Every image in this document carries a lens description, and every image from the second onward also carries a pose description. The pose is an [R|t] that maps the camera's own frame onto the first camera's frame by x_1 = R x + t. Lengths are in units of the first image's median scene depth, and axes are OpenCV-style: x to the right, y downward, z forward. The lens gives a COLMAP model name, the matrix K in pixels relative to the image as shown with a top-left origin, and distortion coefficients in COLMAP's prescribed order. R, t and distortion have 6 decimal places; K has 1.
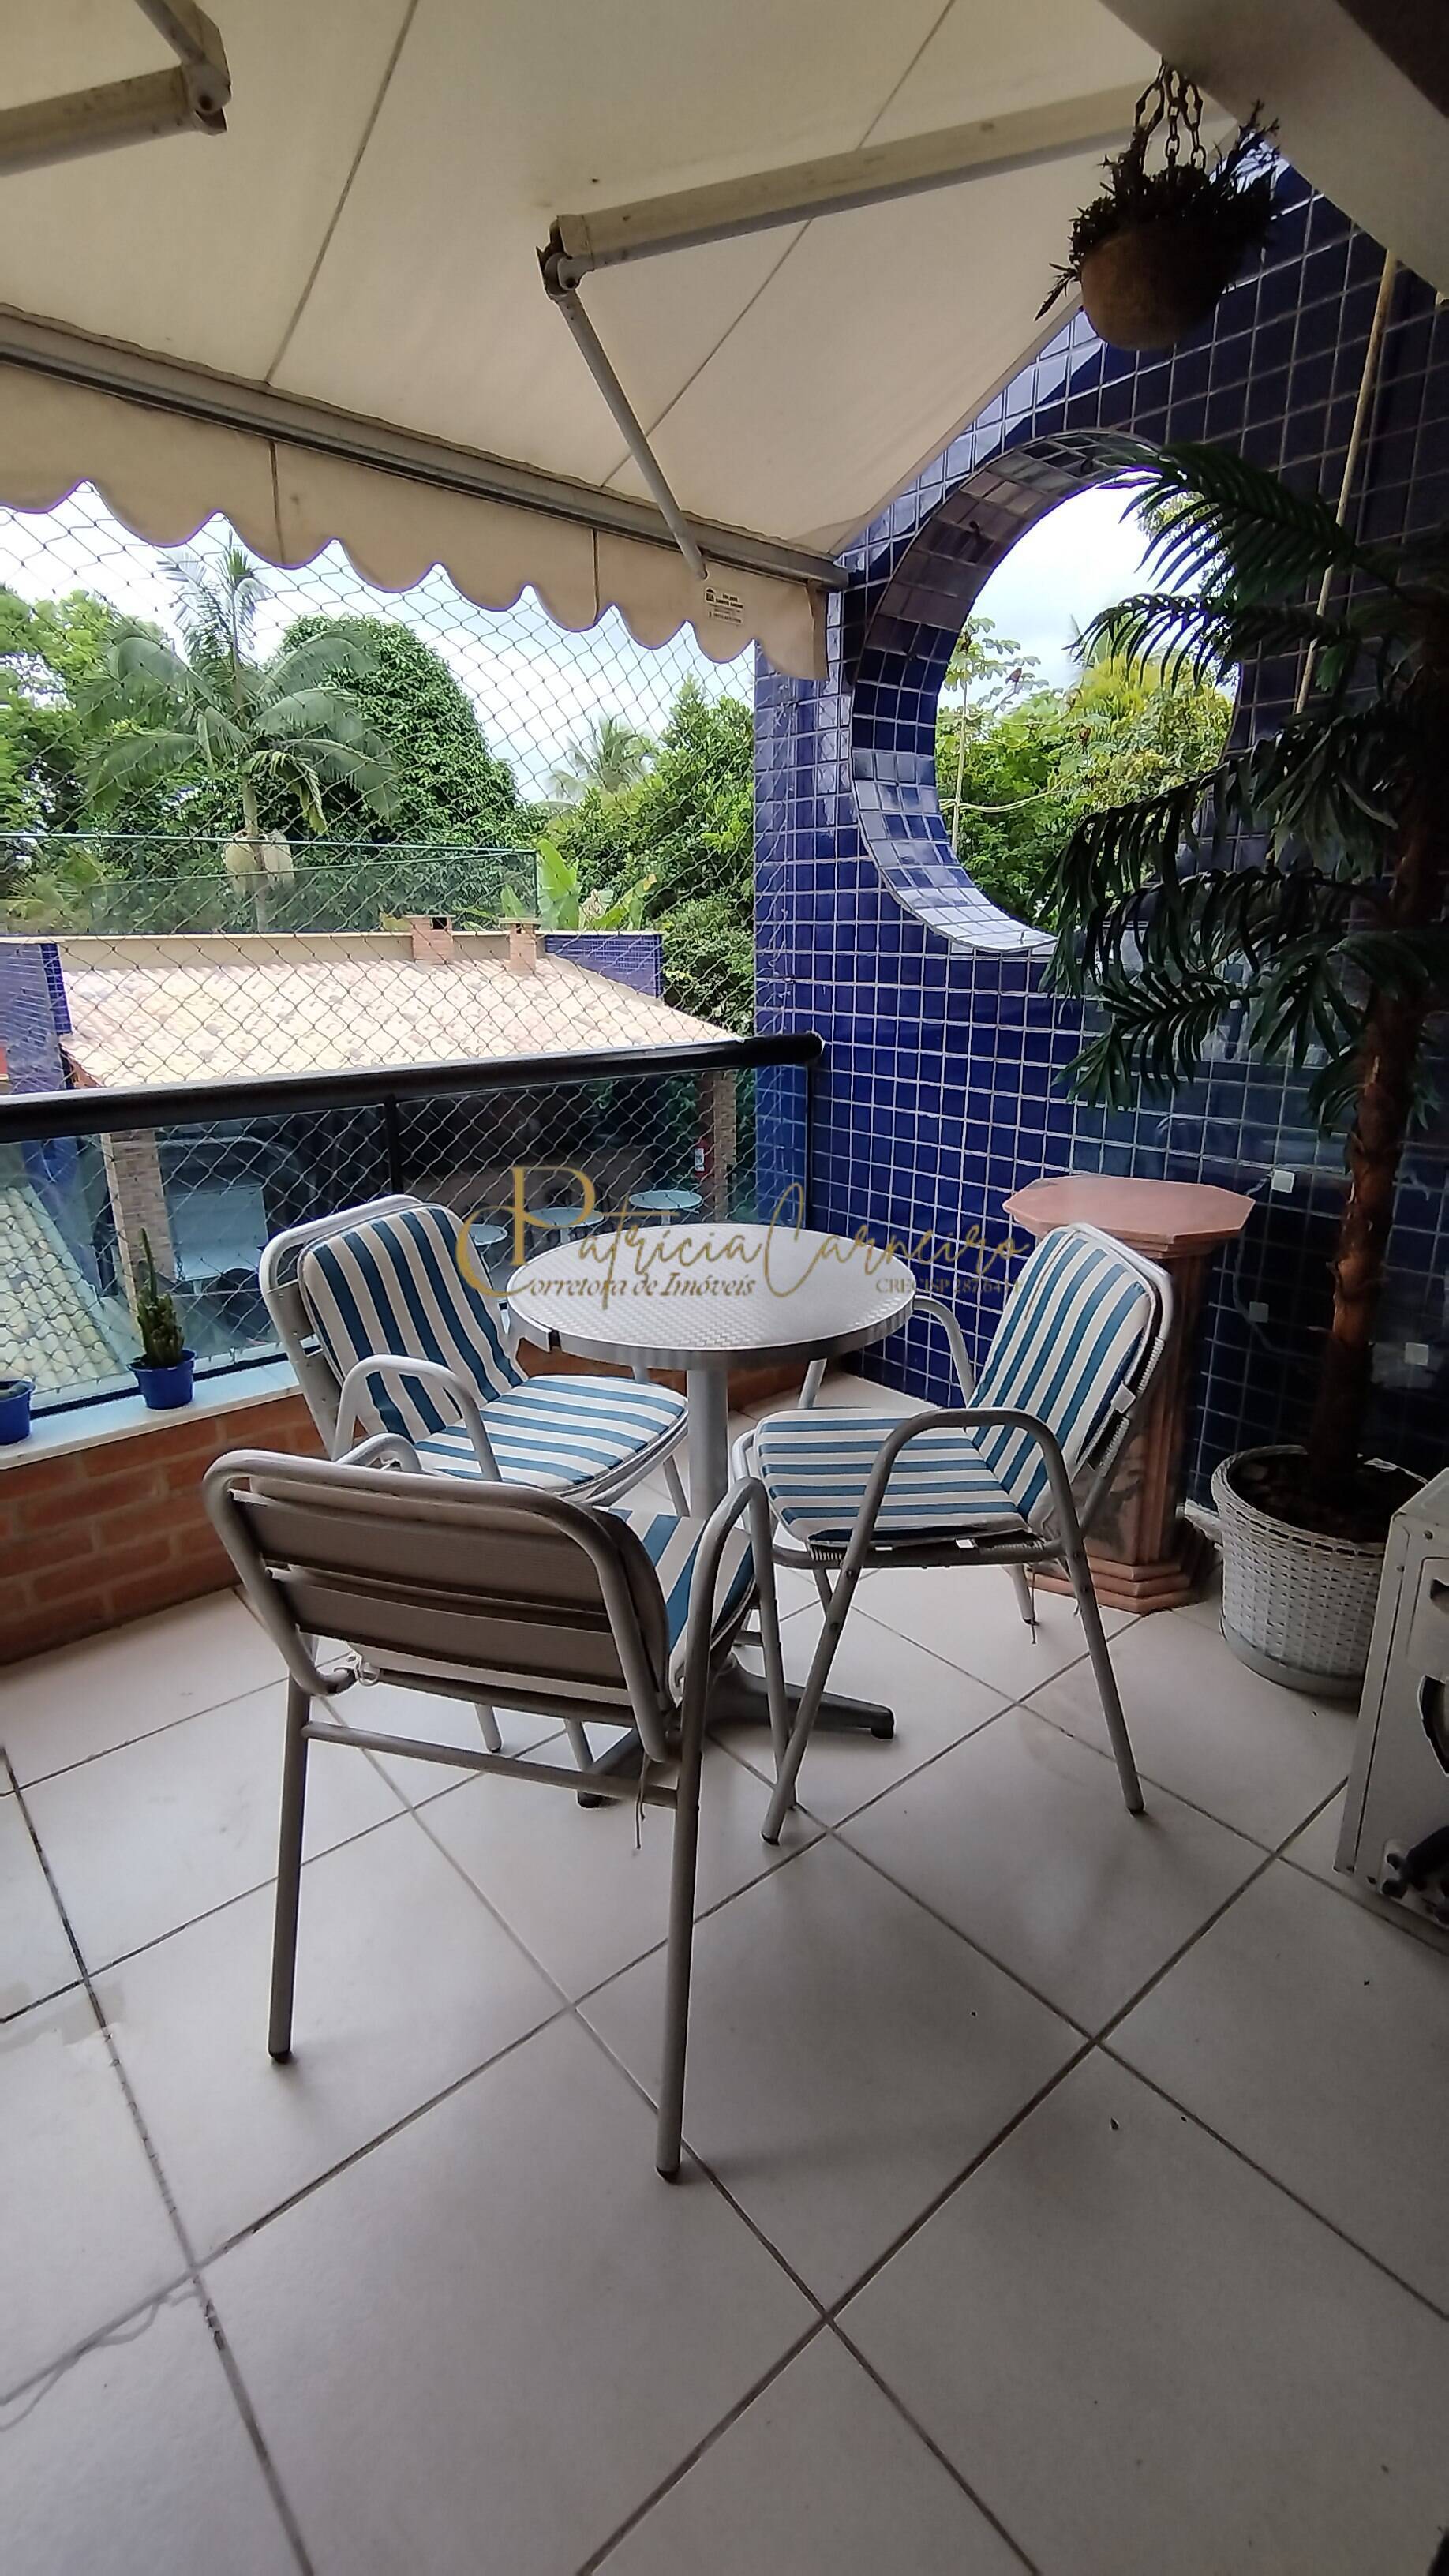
lens RADIAL K [[1176.6, 0, 724.5], [0, 1176.6, 1288.0], [0, 0, 1]] dist [-0.000286, -0.000194]
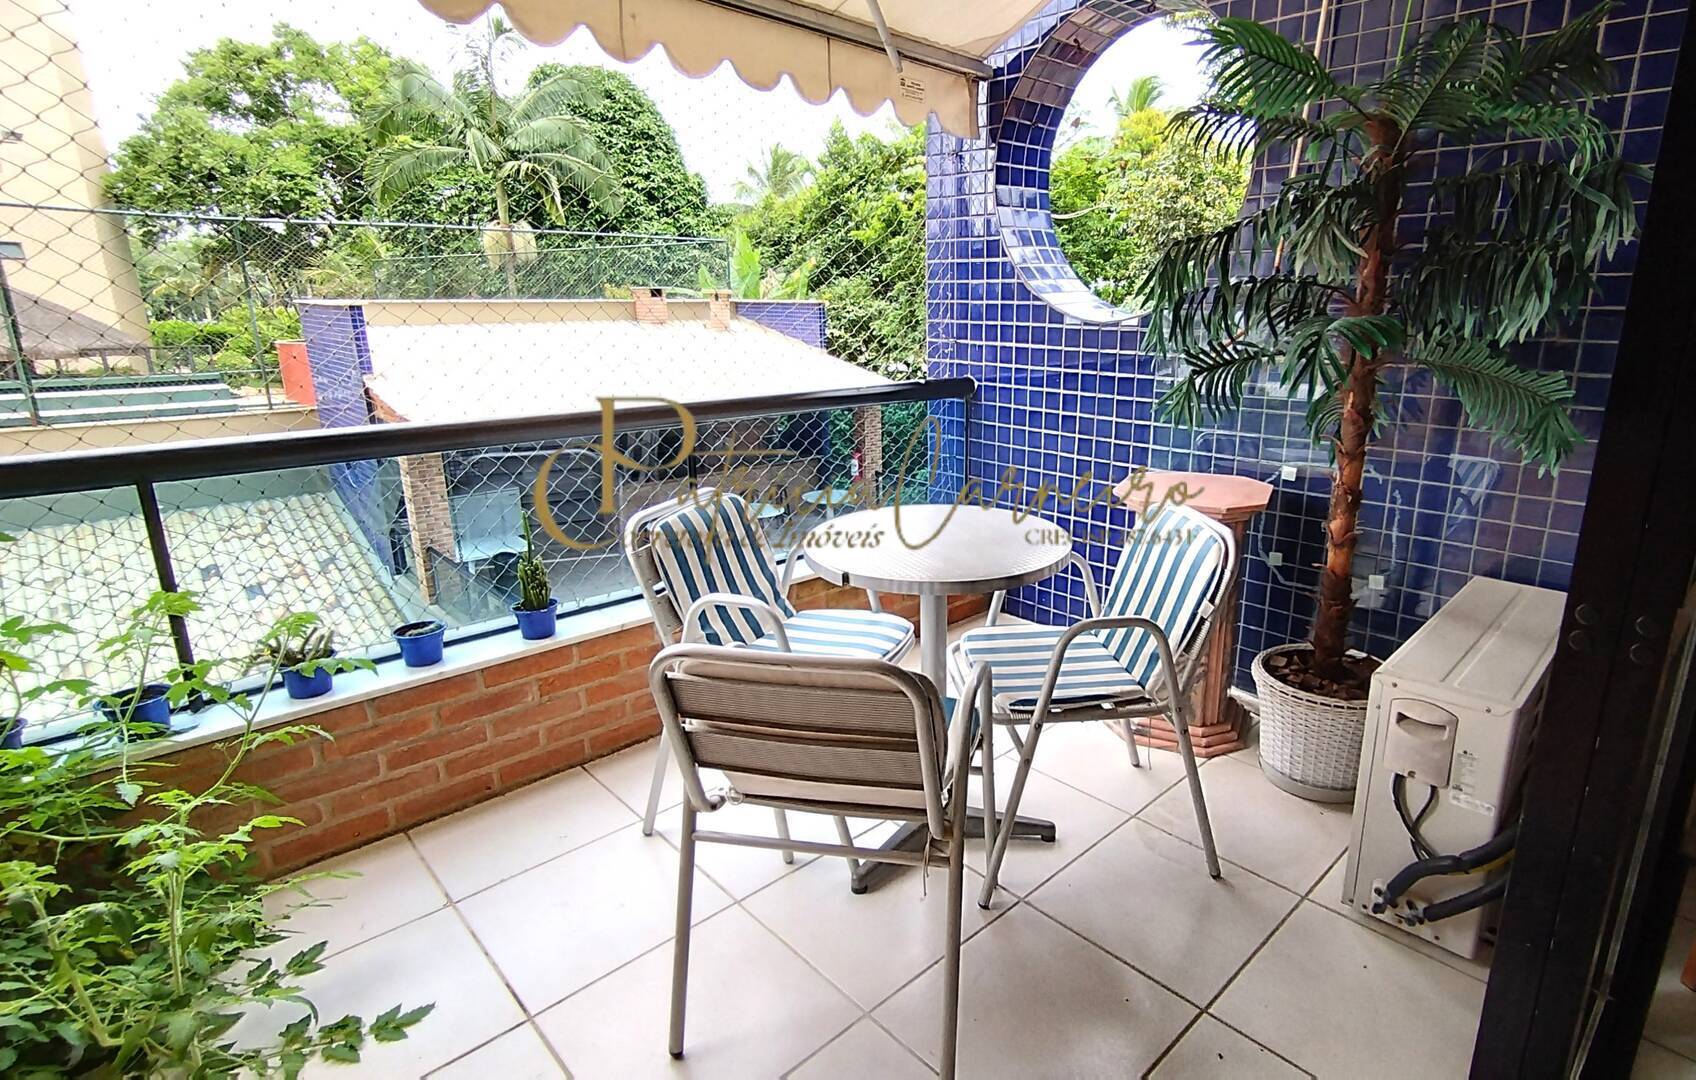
lens RADIAL K [[868.6, 0, 942.2], [0, 868.6, 542.5], [0, 0, 1]] dist [0.000681, 0.000140]
pose [[0.996077, -0.014789, 0.087244, -0.076795], [0.016732, 0.999627, -0.021584, 0.016132], [-0.086893, 0.022959, 0.995953, -0.089975]]
